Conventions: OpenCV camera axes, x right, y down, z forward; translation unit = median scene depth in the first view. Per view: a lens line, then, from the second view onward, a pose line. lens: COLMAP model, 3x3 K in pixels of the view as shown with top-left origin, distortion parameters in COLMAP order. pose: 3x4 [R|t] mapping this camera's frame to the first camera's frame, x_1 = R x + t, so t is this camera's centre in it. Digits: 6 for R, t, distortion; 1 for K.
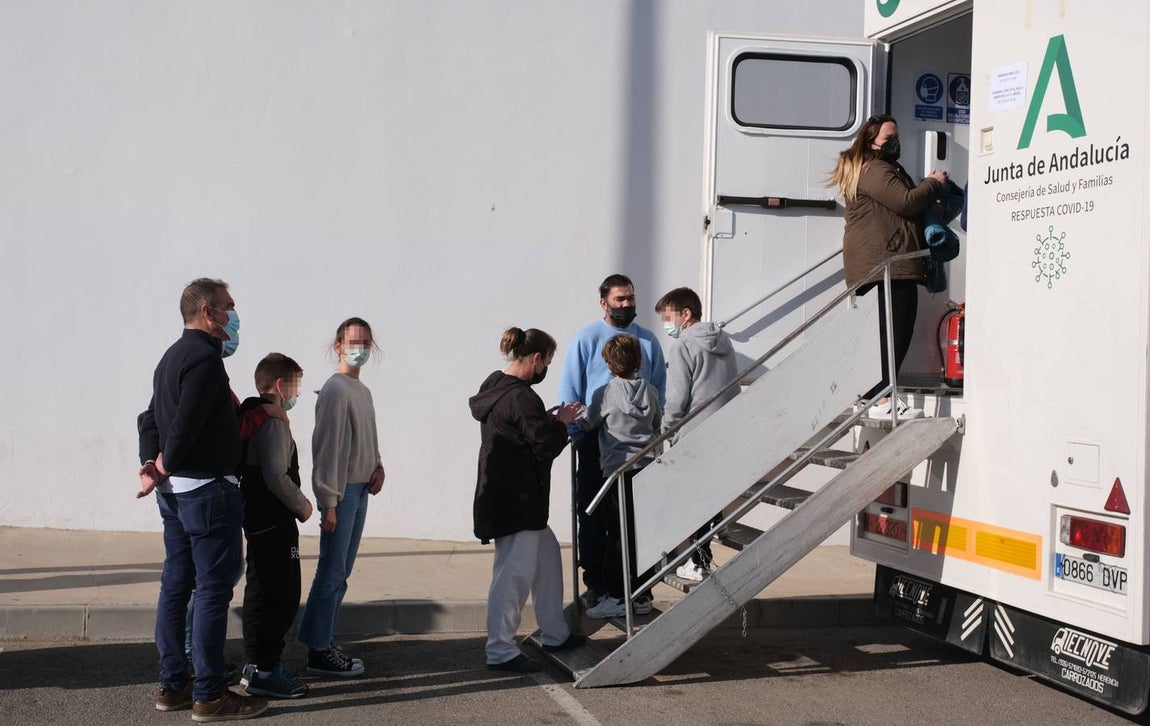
lens RADIAL K [[1404.5, 0, 575.2], [0, 1404.5, 341.6], [0, 0, 1]] dist [0.017747, 0.017661]
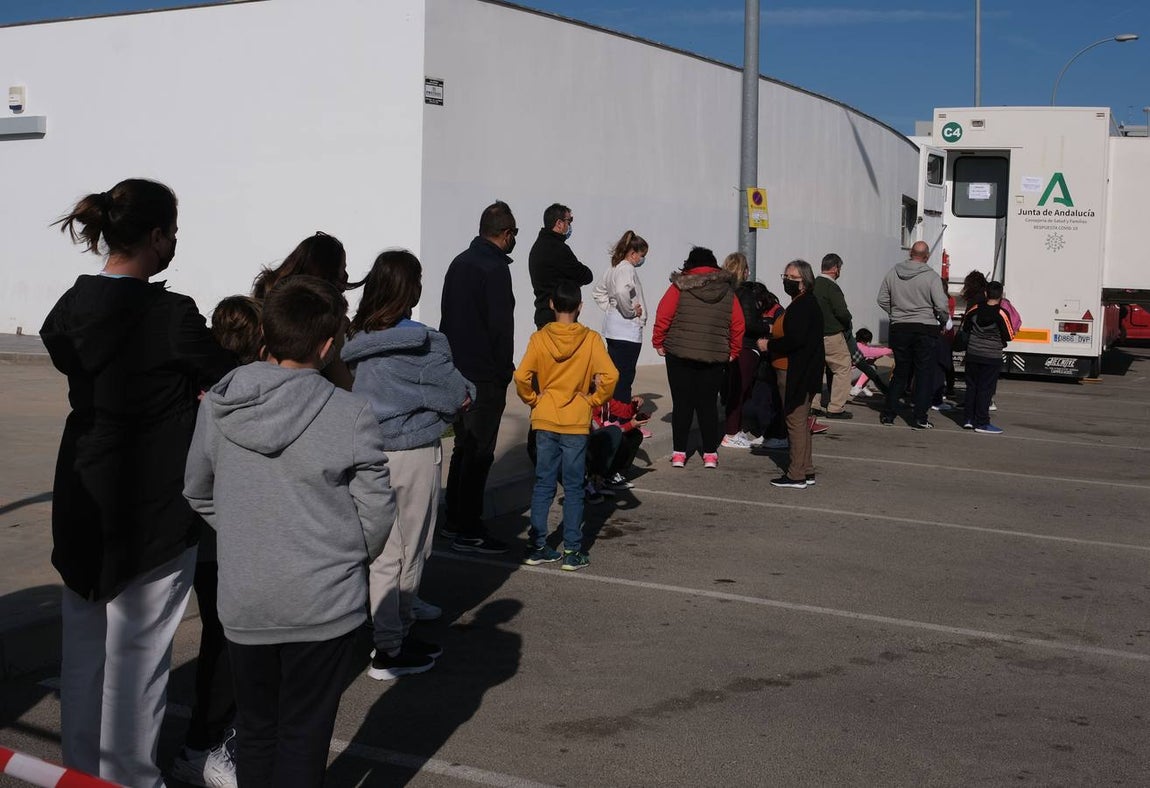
lens RADIAL K [[1406.7, 0, 607.6], [0, 1406.7, 316.2], [0, 0, 1]] dist [-0.036397, 0.062922]
pose [[0.640793, -0.038675, 0.766739, -2.764224], [-0.022788, 0.997332, 0.069351, -0.090424], [-0.767376, -0.061912, 0.638202, -0.261169]]
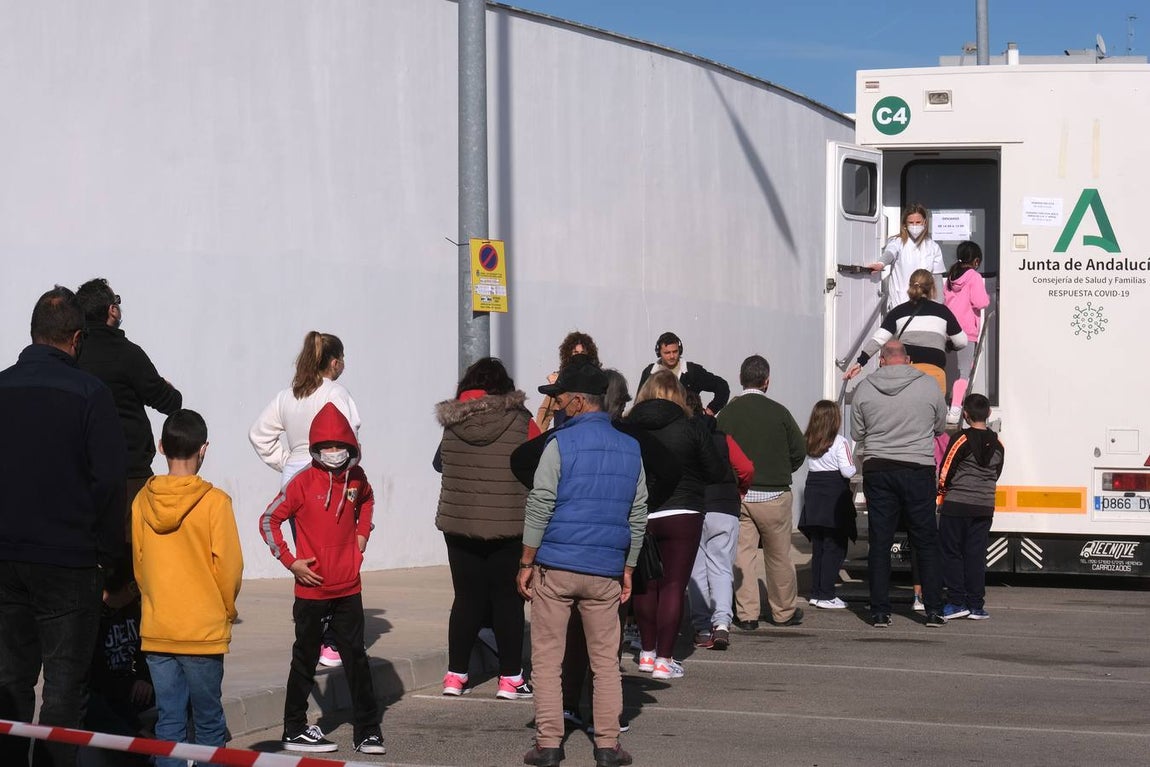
lens RADIAL K [[3209.7, 0, 574.9], [0, 3209.7, 354.5], [0, 0, 1]] dist [0.101518, -0.251719]
pose [[0.566581, -0.018448, 0.823800, -3.176107], [0.000293, 0.999754, 0.022186, -0.105297], [-0.824006, -0.012329, 0.566446, -0.668096]]
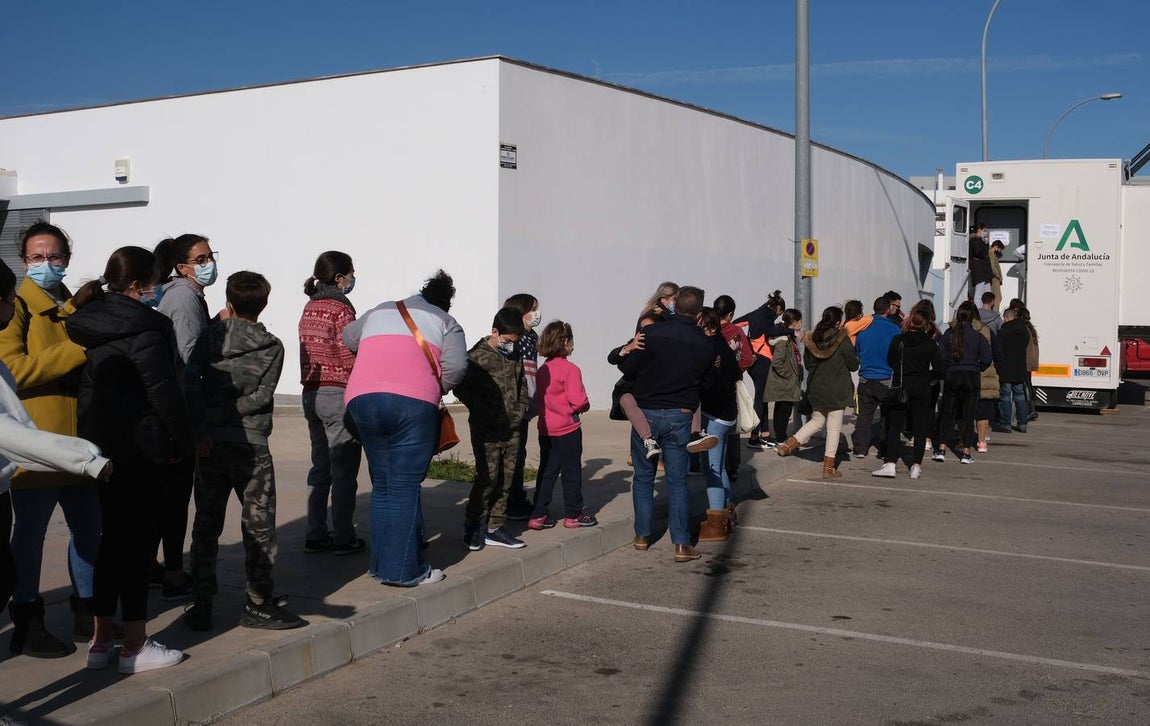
lens RADIAL K [[1264.8, 0, 608.1], [0, 1264.8, 317.5], [0, 0, 1]] dist [-0.008220, 0.000761]
pose [[0.653752, -0.025947, 0.756264, -2.762940], [-0.004276, 0.999269, 0.037981, -0.090949], [-0.756697, -0.028064, 0.653164, -0.164157]]
